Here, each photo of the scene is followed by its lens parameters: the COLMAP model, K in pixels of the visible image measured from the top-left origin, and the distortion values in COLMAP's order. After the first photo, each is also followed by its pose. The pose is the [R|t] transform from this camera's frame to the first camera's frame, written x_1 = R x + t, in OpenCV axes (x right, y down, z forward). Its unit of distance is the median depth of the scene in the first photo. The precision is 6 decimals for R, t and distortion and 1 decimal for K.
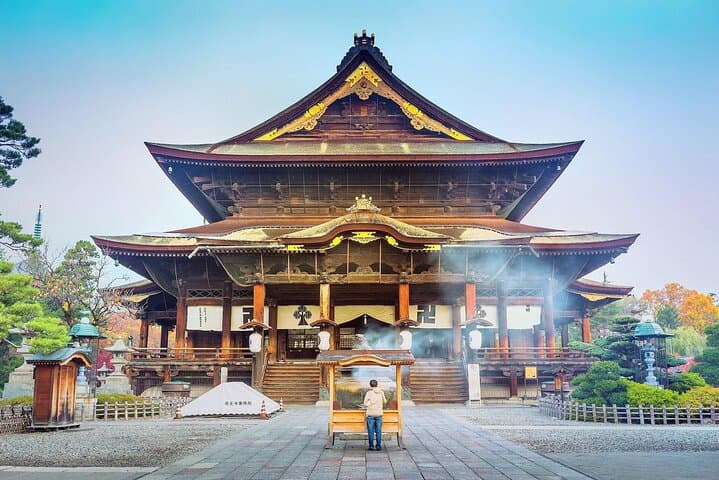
lens RADIAL K [[707.8, 0, 359.2], [0, 707.8, 245.8], [0, 0, 1]] dist [-0.001848, 0.000000]
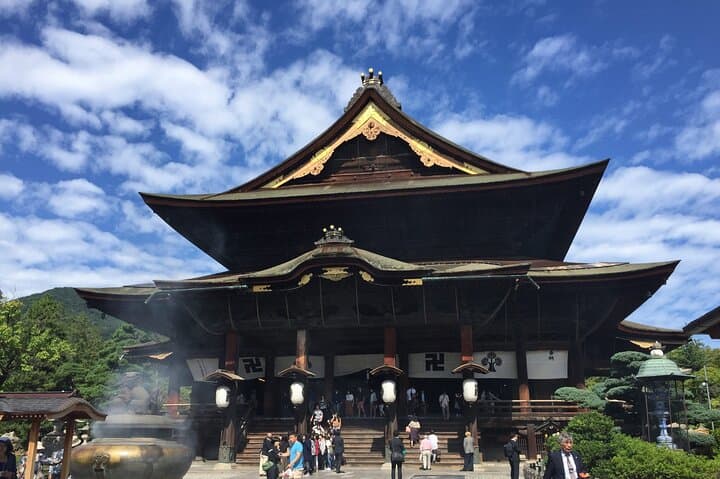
lens RADIAL K [[629.8, 0, 359.1], [0, 629.8, 271.8], [0, 0, 1]] dist [0.068121, -0.014134]
pose [[0.986406, -0.041196, -0.159077, 0.133553], [0.030181, 0.997016, -0.071050, 0.035138], [0.161530, 0.065284, 0.984706, 0.189062]]
